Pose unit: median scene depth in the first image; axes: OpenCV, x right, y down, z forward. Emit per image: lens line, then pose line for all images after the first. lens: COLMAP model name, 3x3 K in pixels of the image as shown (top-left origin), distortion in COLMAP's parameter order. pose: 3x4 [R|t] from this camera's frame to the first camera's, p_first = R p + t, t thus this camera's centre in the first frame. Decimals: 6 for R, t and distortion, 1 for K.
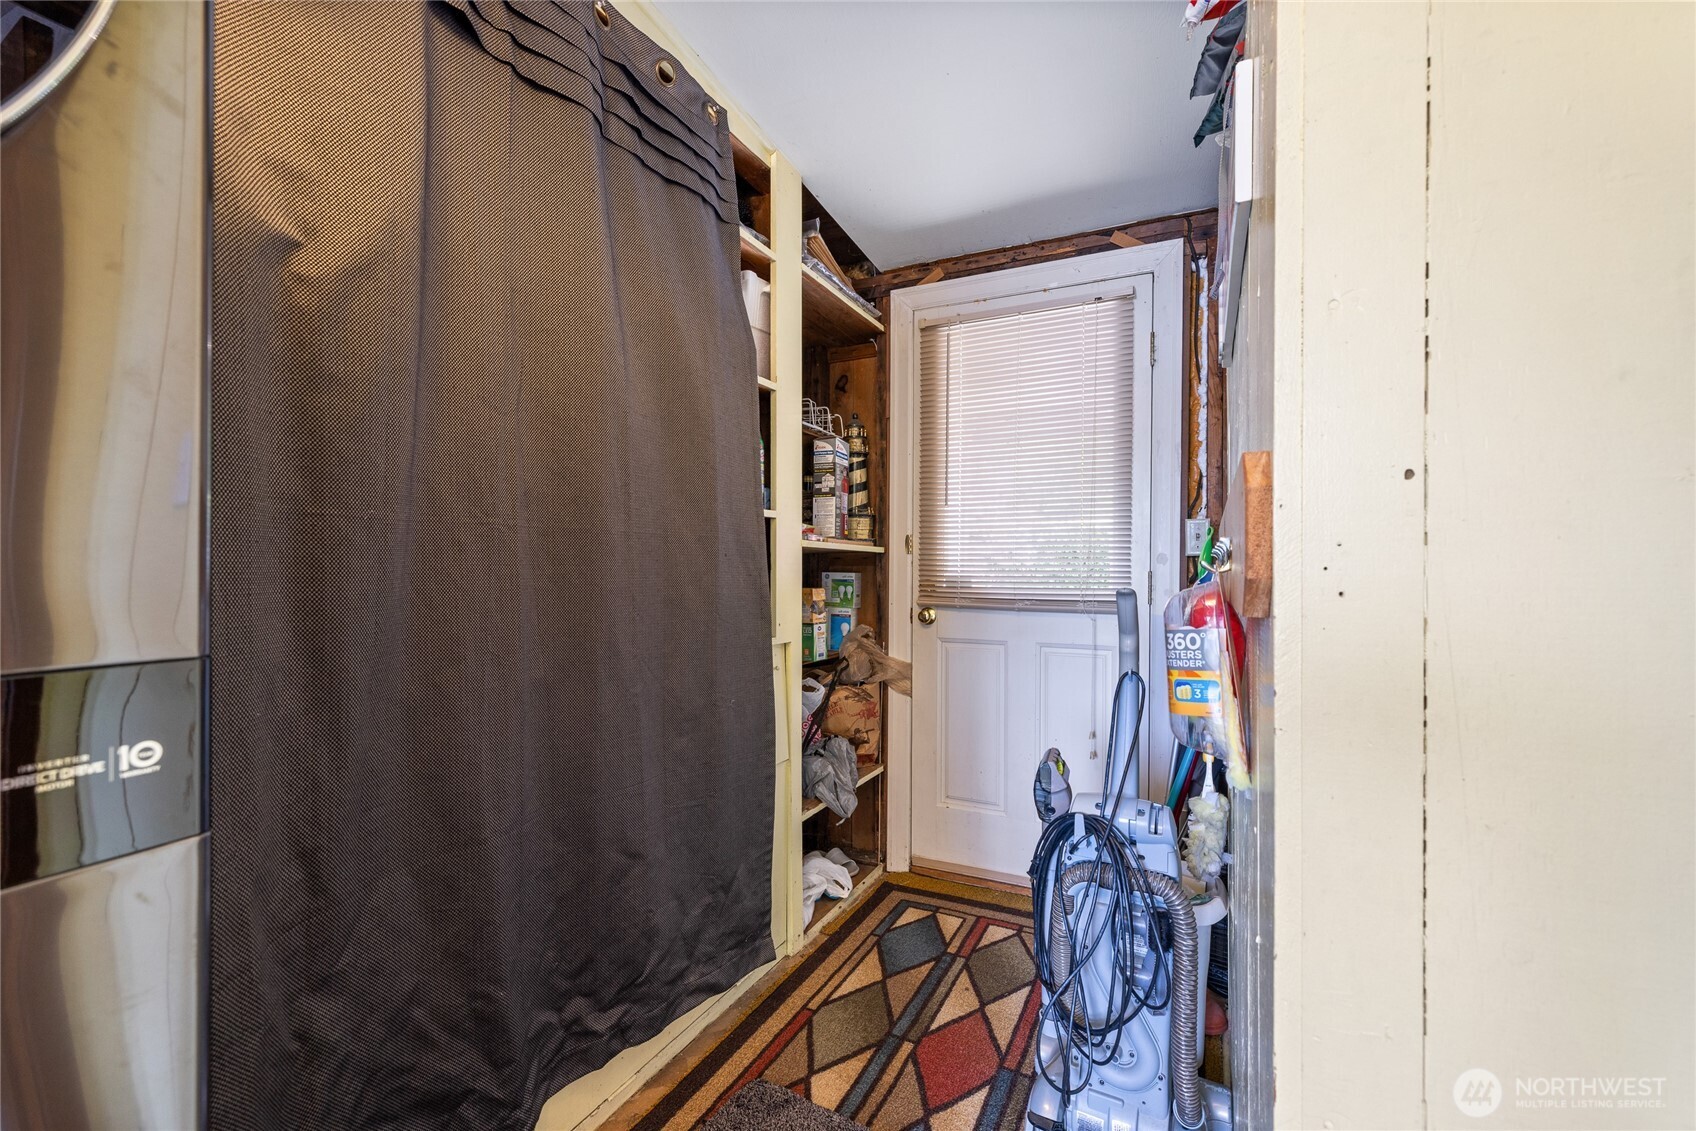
lens RADIAL K [[720.9, 0, 857.1], [0, 720.9, 569.4], [0, 0, 1]] dist [0.000048, 0.000142]
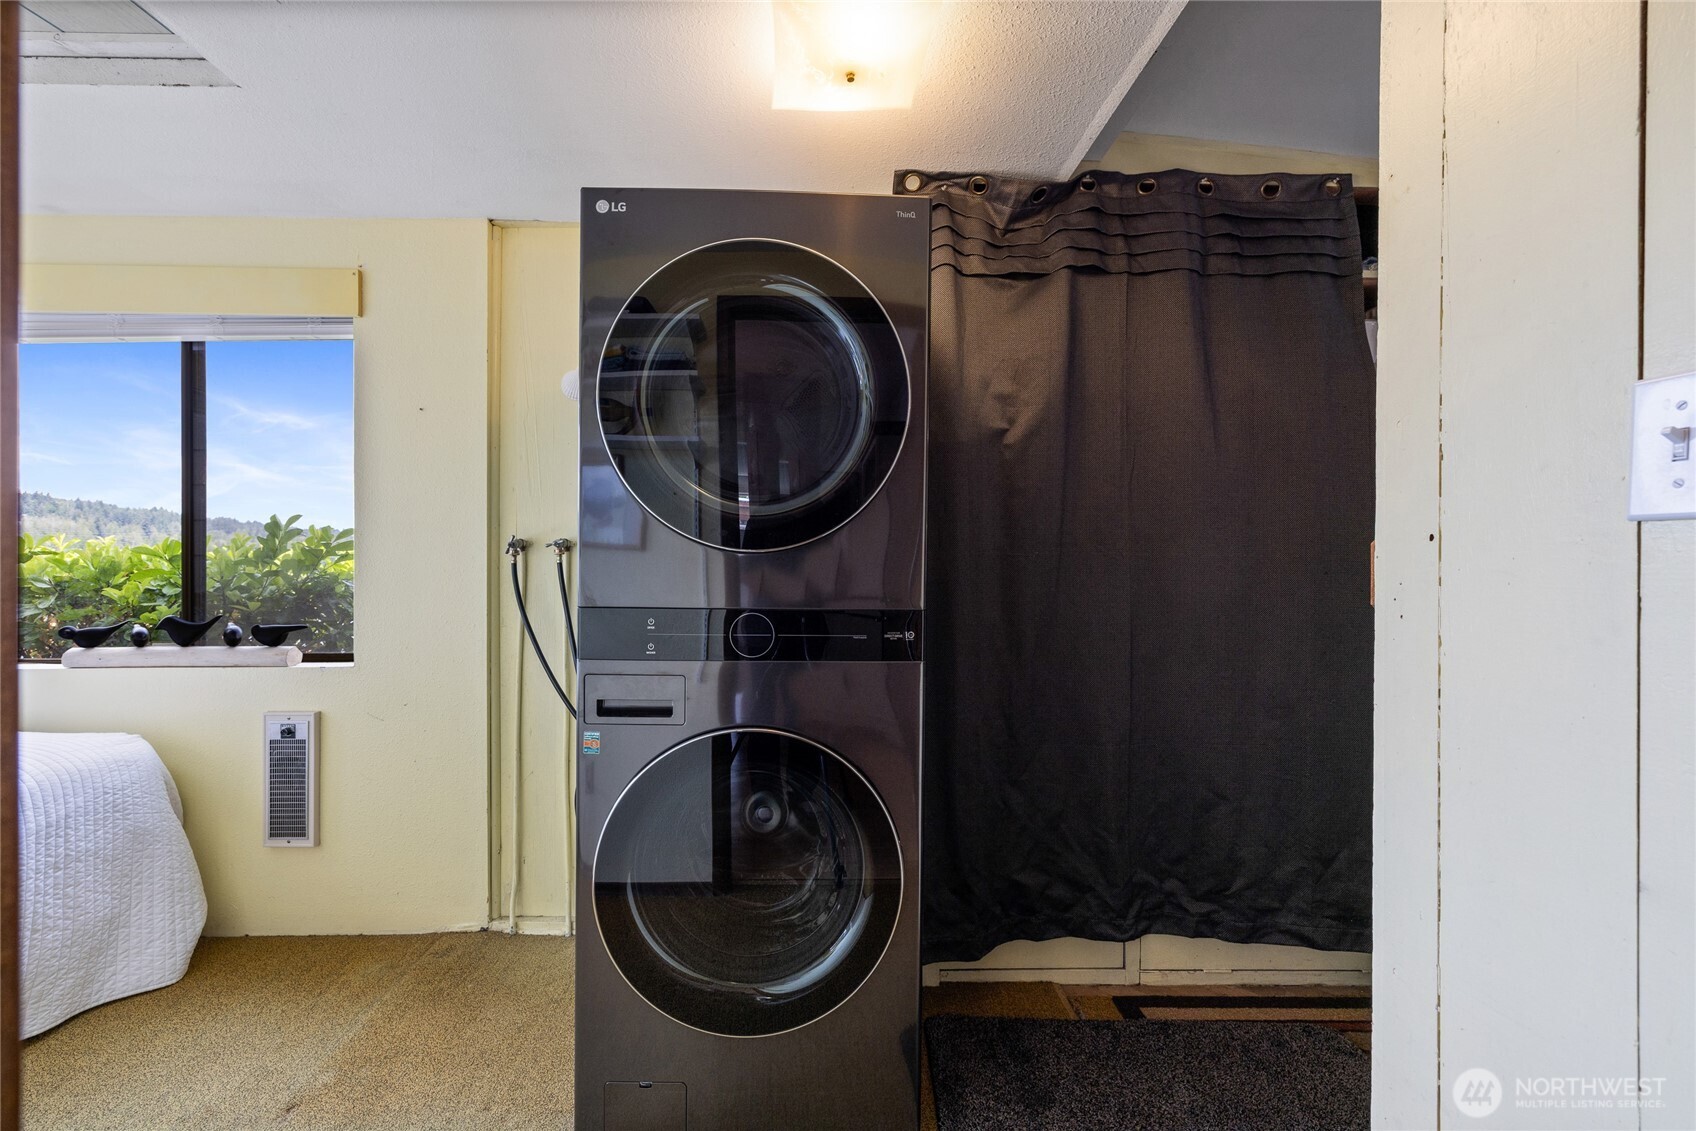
lens RADIAL K [[722.4, 0, 849.1], [0, 722.4, 571.1], [0, 0, 1]] dist [-0.000212, 0.000298]
pose [[0.489408, 0.008821, -0.872011, 0.545079], [-0.014466, 0.999893, 0.001996, -0.018064], [0.871935, 0.011638, 0.489483, -0.284219]]
